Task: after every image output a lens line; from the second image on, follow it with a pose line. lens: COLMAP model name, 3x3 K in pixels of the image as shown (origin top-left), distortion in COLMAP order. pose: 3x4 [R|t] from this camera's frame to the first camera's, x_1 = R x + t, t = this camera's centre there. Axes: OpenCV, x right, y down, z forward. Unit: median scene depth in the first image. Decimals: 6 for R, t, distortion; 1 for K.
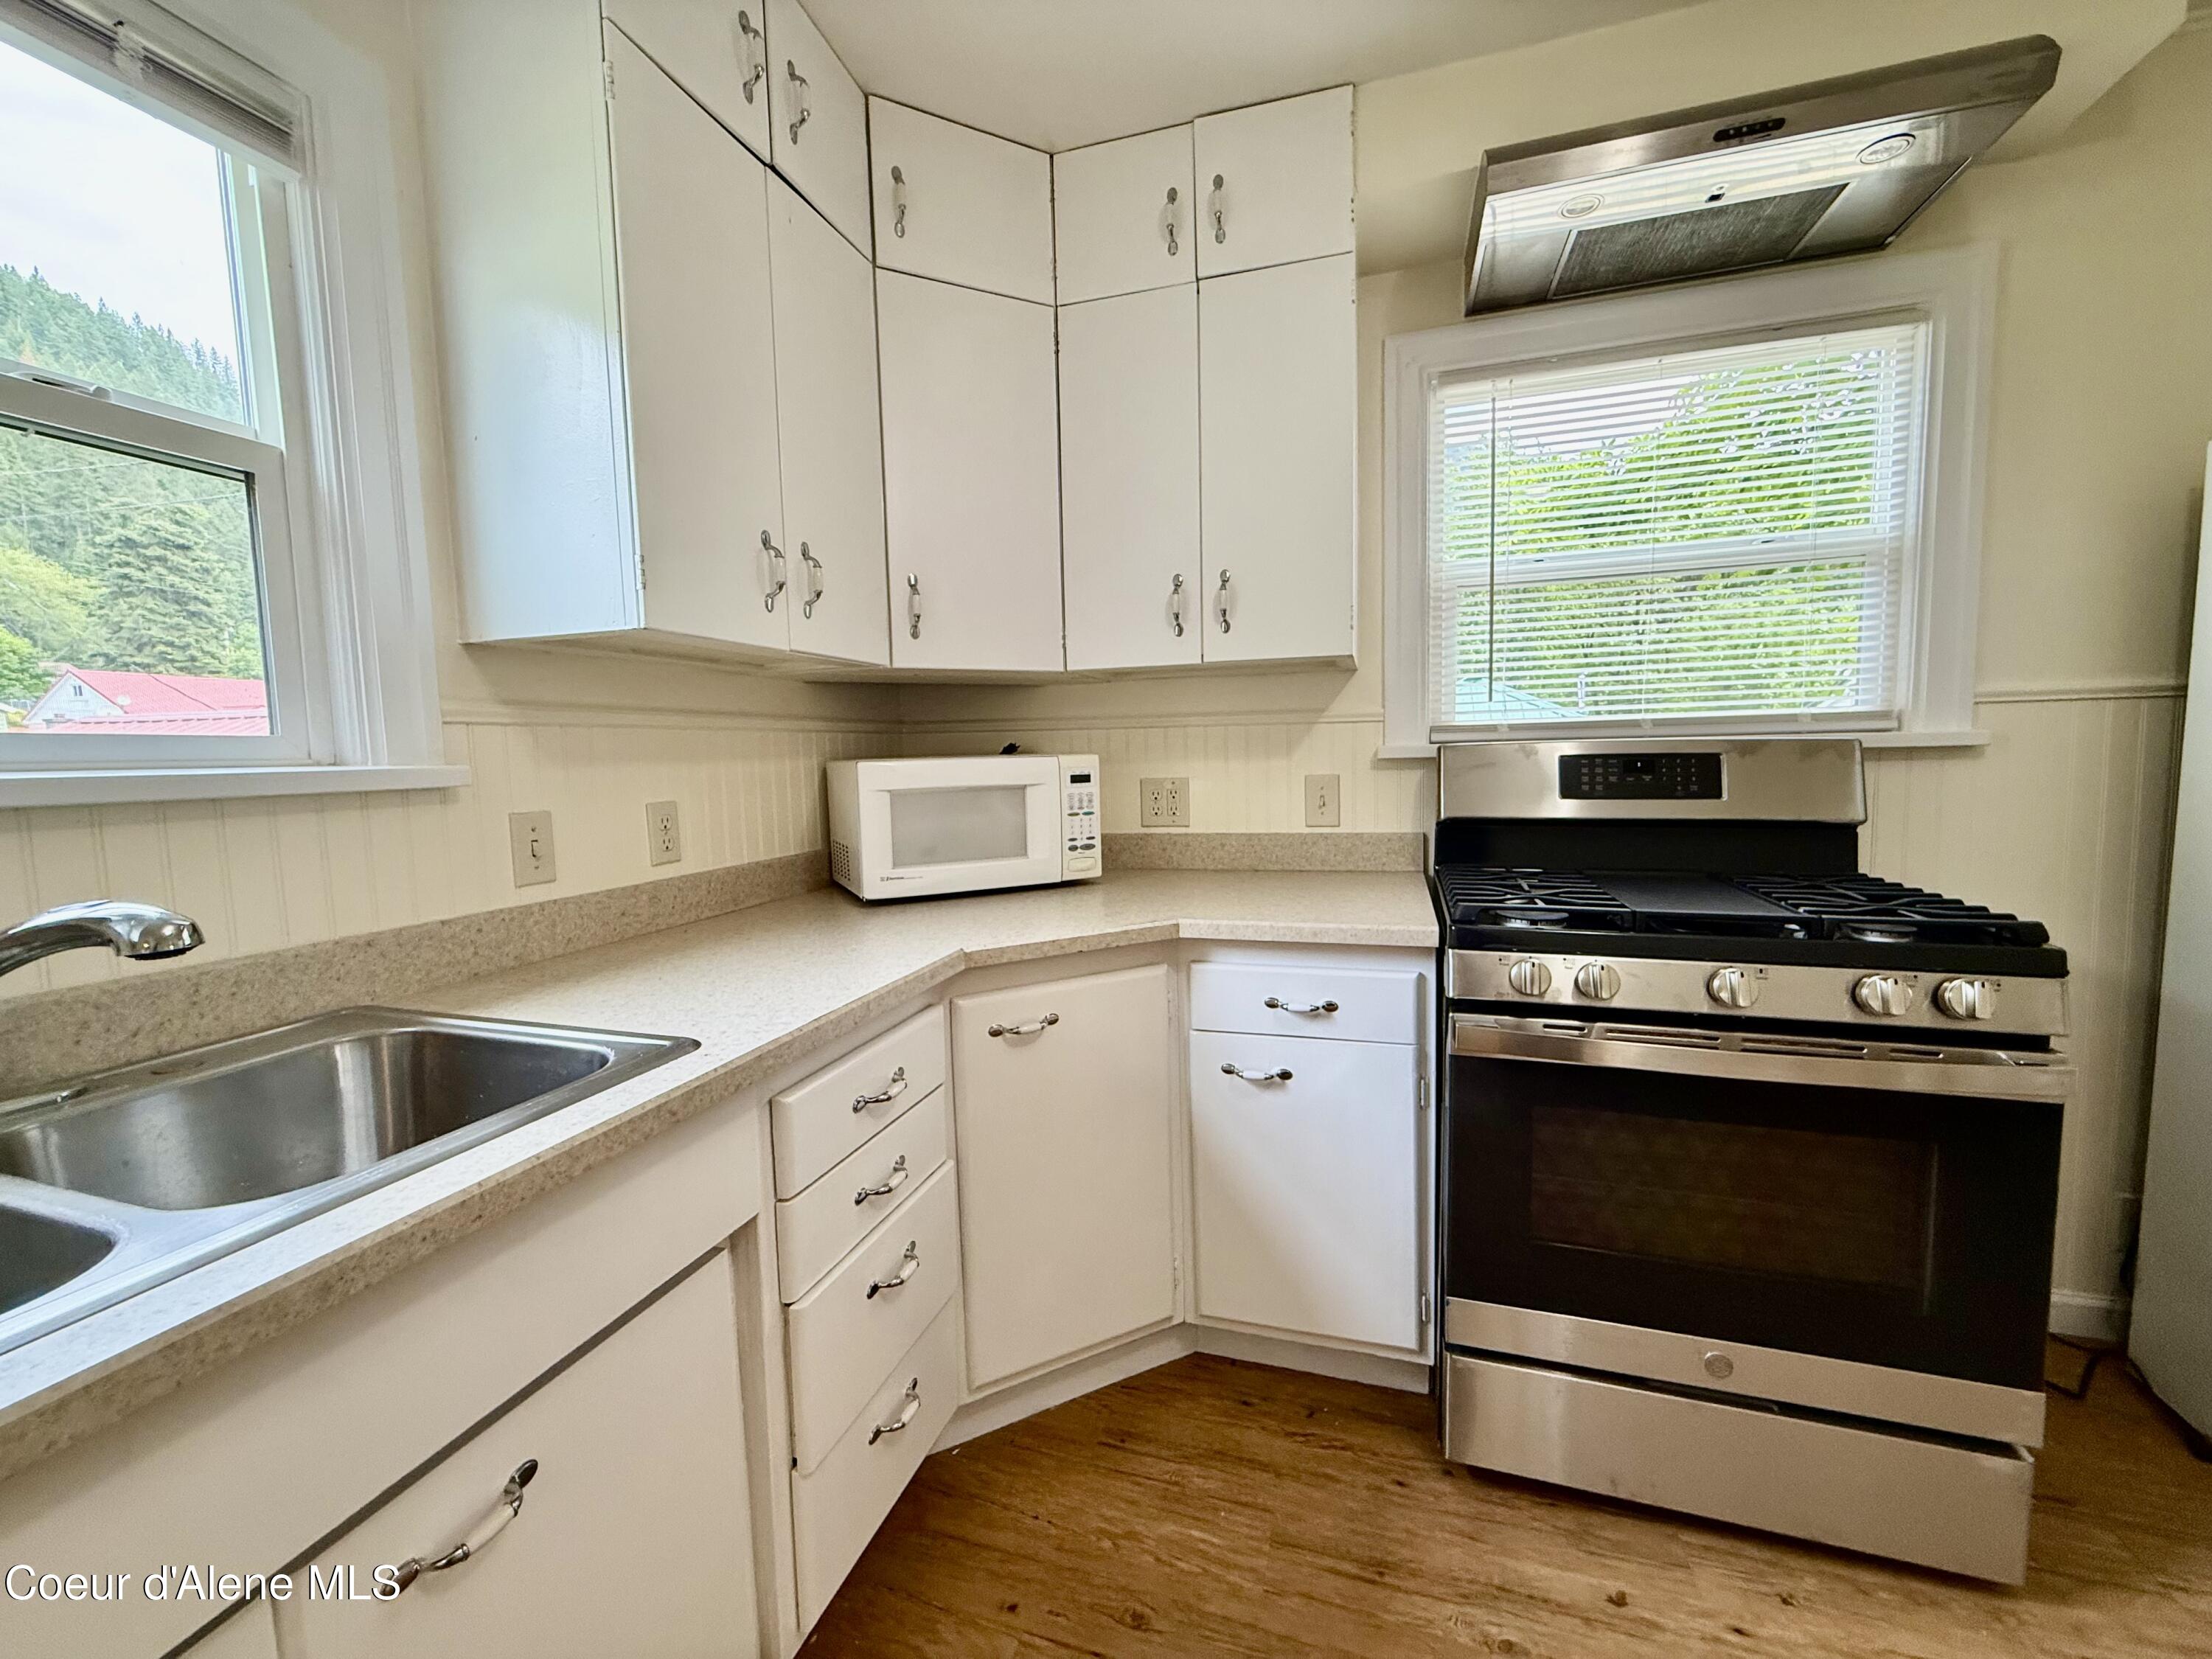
lens RADIAL K [[885.4, 0, 1099.6], [0, 885.4, 828.0], [0, 0, 1]] dist [-0.001553, -0.000133]
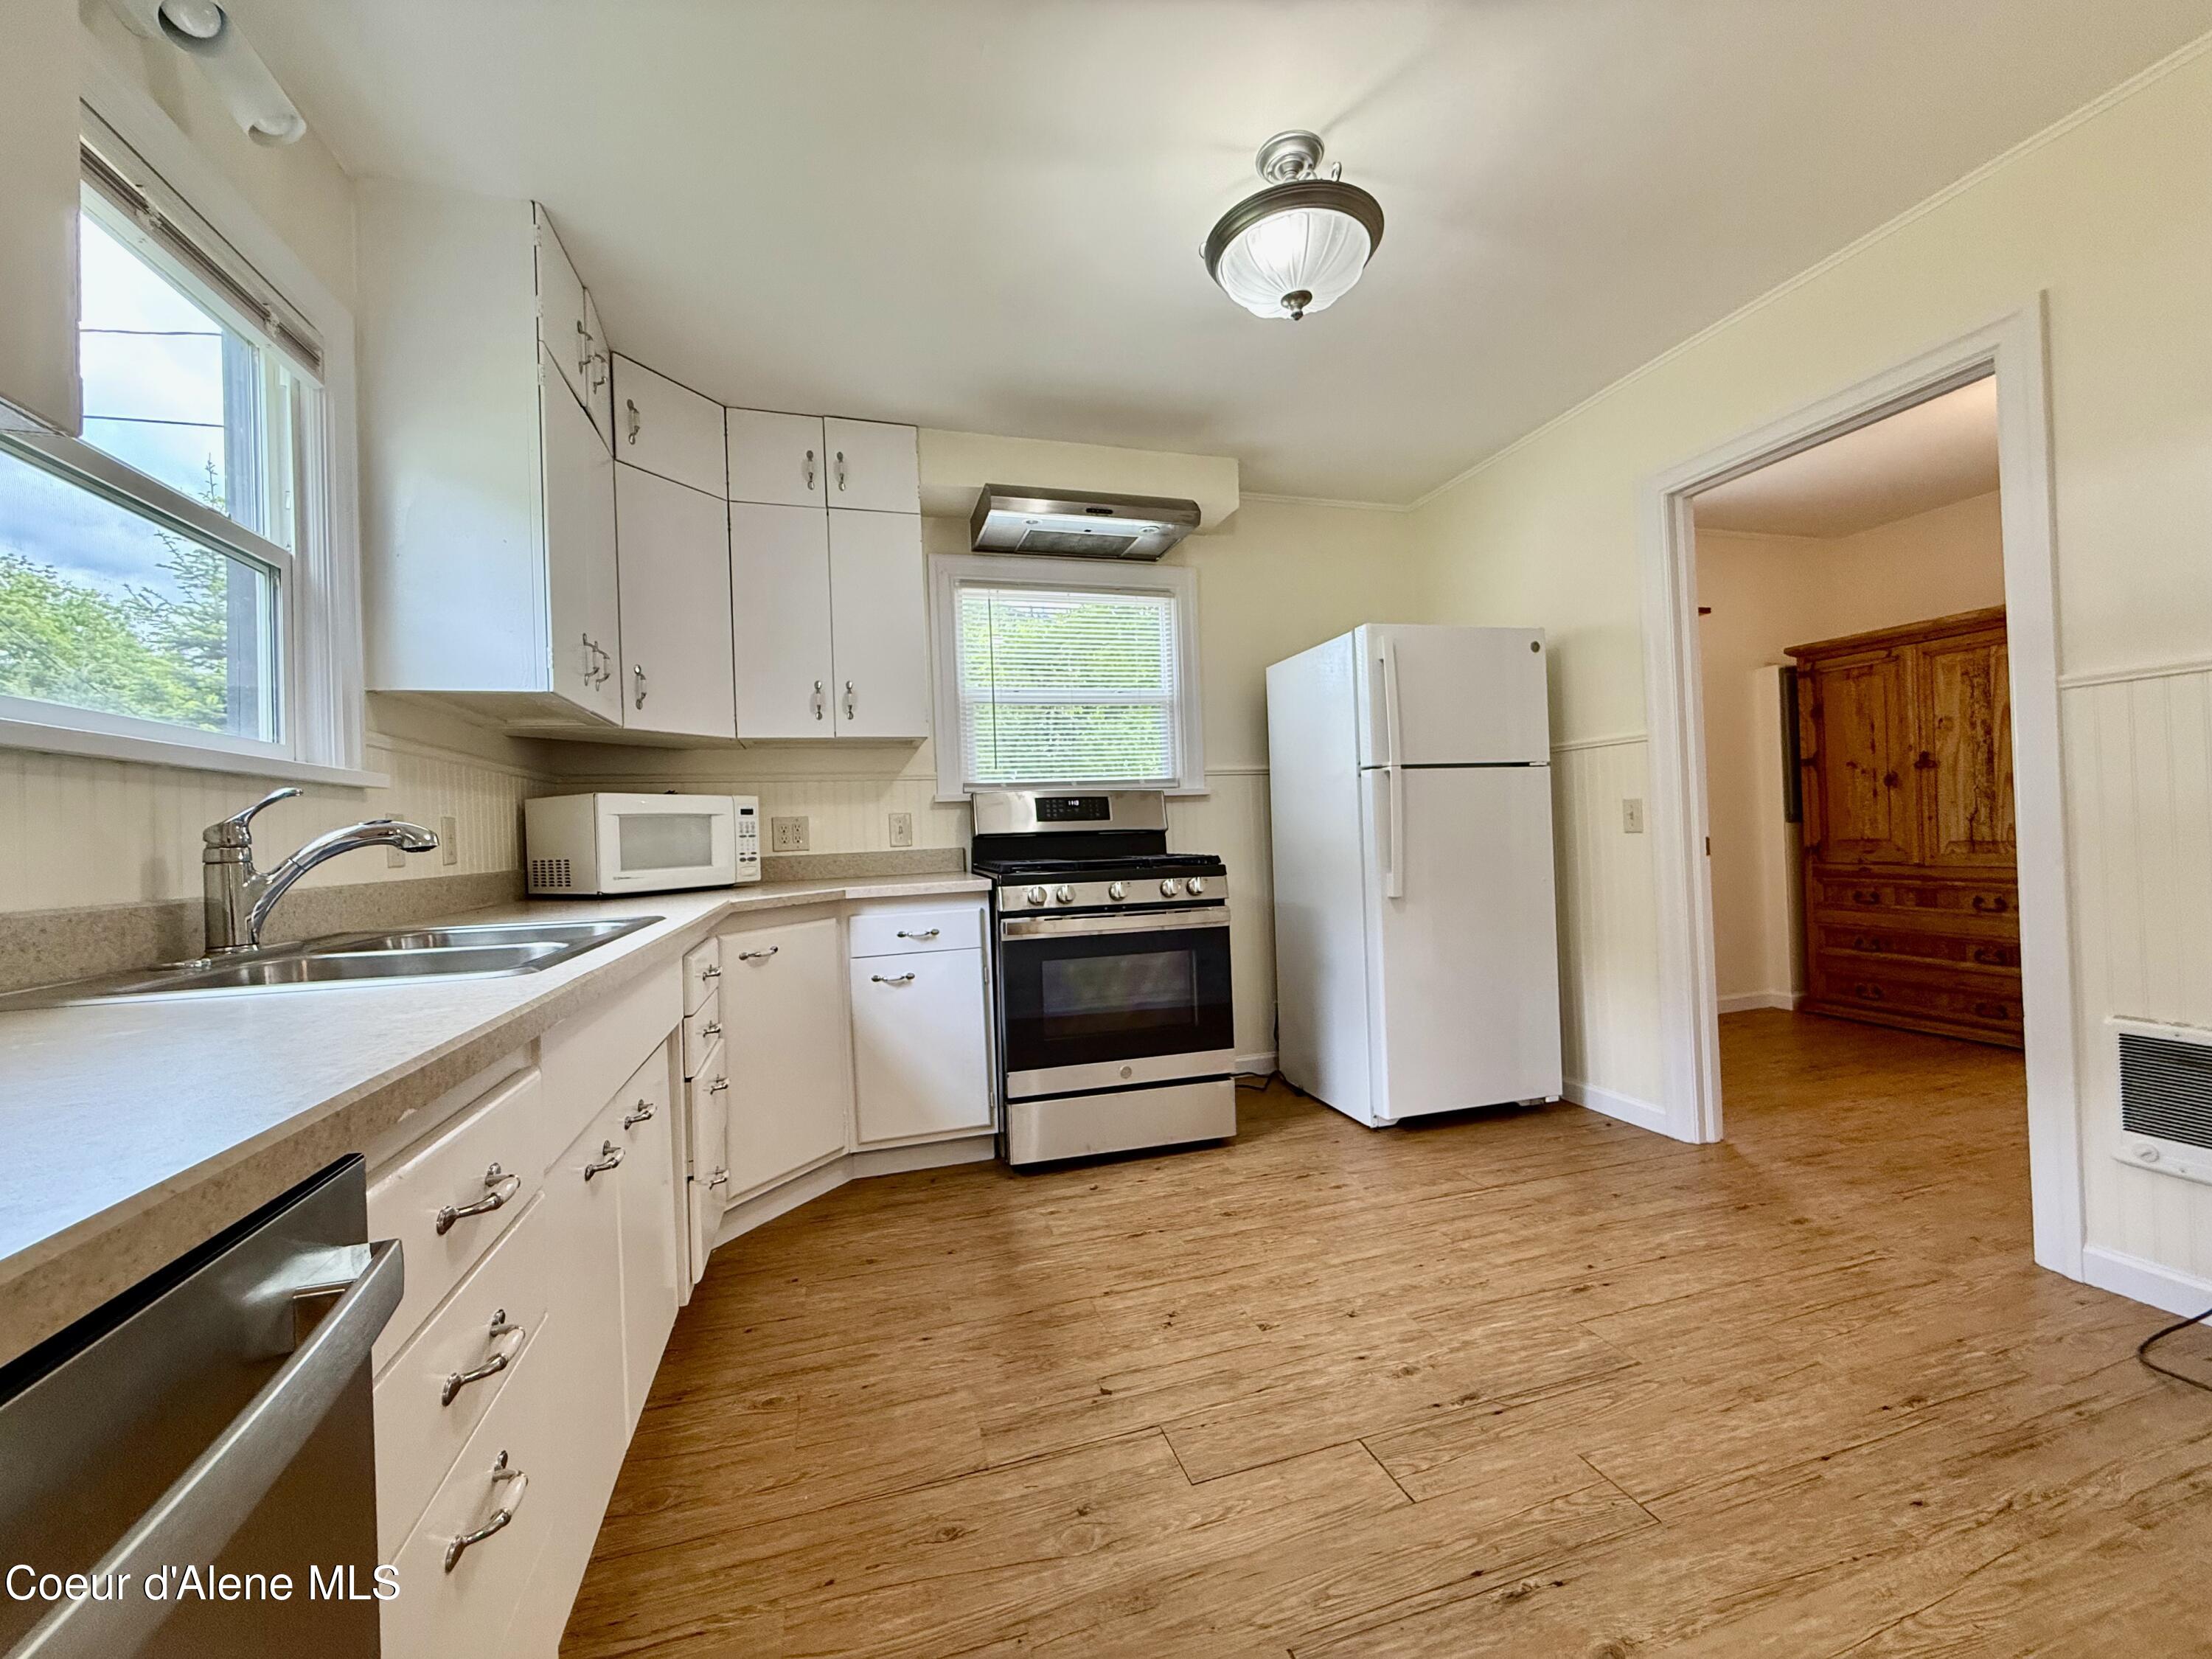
lens RADIAL K [[885.4, 0, 1104.0], [0, 885.4, 827.8], [0, 0, 1]] dist [-0.001553, -0.000133]
pose [[0.823848, -0.003943, 0.566797, -0.416342], [0.066218, 0.993798, -0.089335, 0.159458], [-0.562929, 0.111130, 0.819000, -0.593194]]
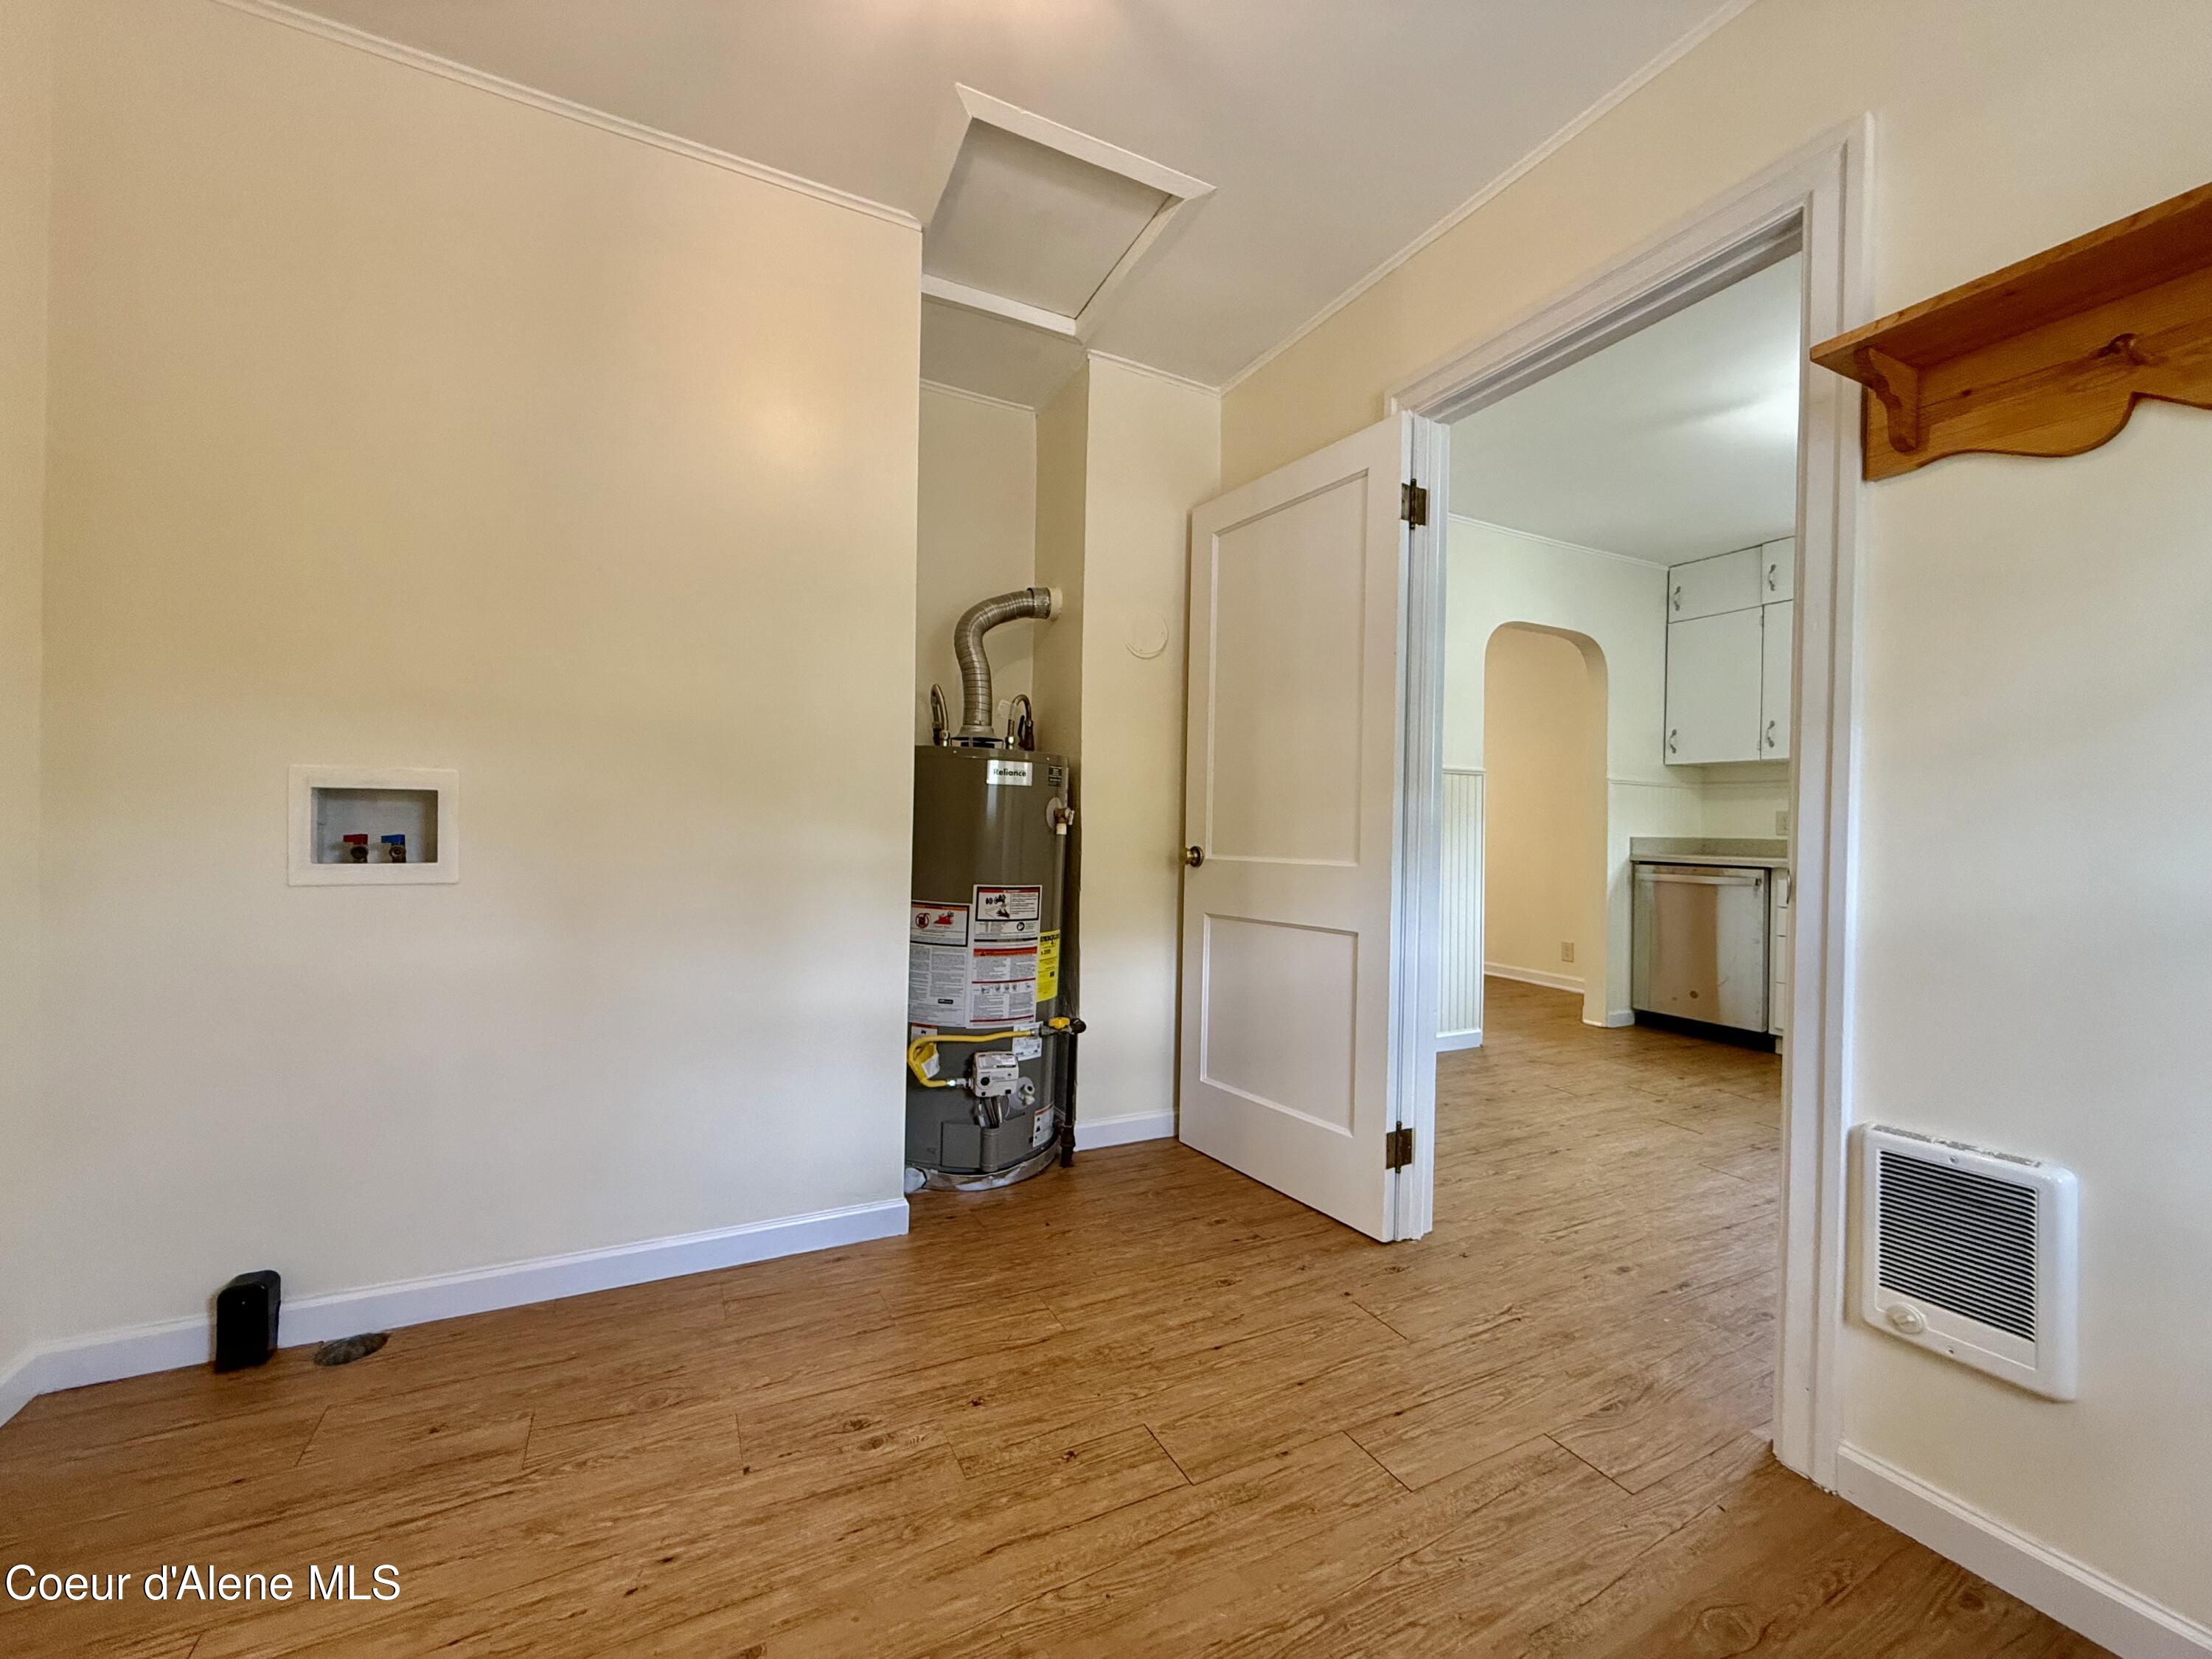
lens RADIAL K [[885.4, 0, 1100.5], [0, 885.4, 830.3], [0, 0, 1]] dist [-0.001553, -0.000133]
pose [[-0.715081, 0.014989, -0.698881, 2.509444], [-0.059824, 0.994790, 0.082547, 0.033725], [0.696477, 0.100838, -0.710459, 0.262826]]
